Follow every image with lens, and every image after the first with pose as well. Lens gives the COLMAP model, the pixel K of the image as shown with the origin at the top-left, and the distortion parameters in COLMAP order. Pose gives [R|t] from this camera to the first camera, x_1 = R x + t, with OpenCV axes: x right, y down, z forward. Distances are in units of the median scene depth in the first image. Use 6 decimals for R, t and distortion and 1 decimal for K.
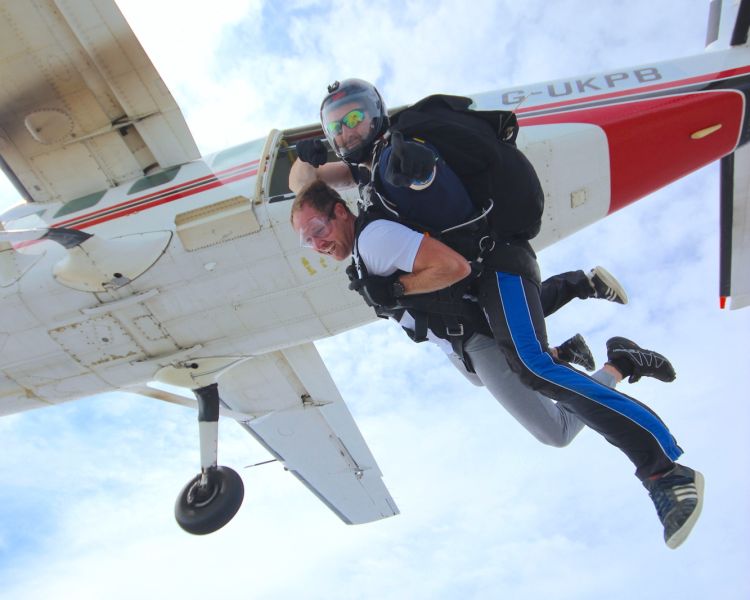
lens RADIAL K [[520.7, 0, 378.1], [0, 520.7, 302.8], [0, 0, 1]] dist [-0.003253, 0.005735]
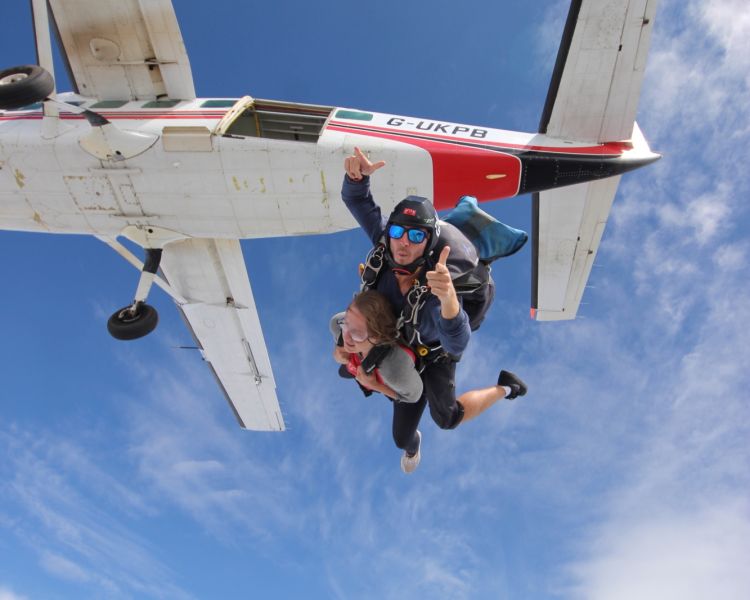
lens RADIAL K [[520.7, 0, 380.5], [0, 520.7, 301.6], [0, 0, 1]] dist [-0.003253, 0.005735]
pose [[0.955698, 0.293721, 0.019222, 0.329815], [-0.293450, 0.955845, -0.015700, 0.154782], [-0.022985, 0.009363, 0.999692, -0.538920]]
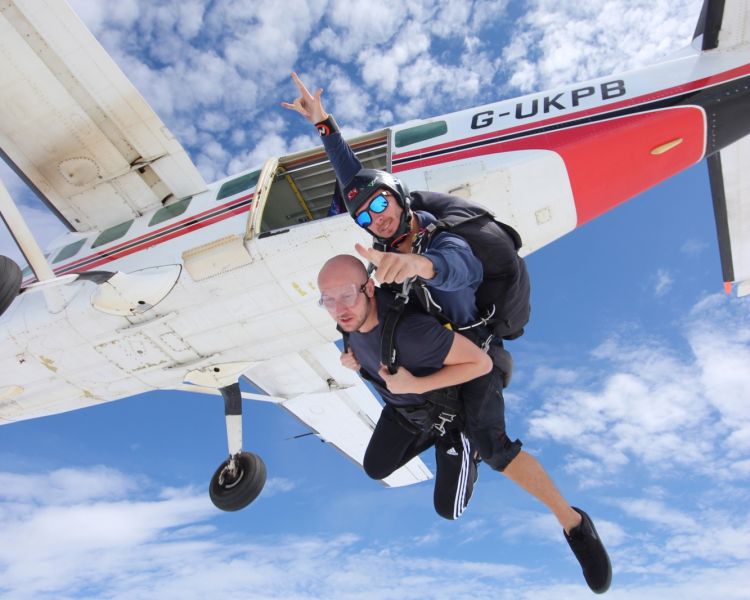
lens RADIAL K [[520.7, 0, 381.1], [0, 520.7, 302.0], [0, 0, 1]] dist [-0.003253, 0.005735]
pose [[0.992717, -0.031628, -0.116242, 0.159923], [0.041453, 0.995678, 0.083103, -0.117807], [0.113111, -0.087317, 0.989738, -0.096154]]
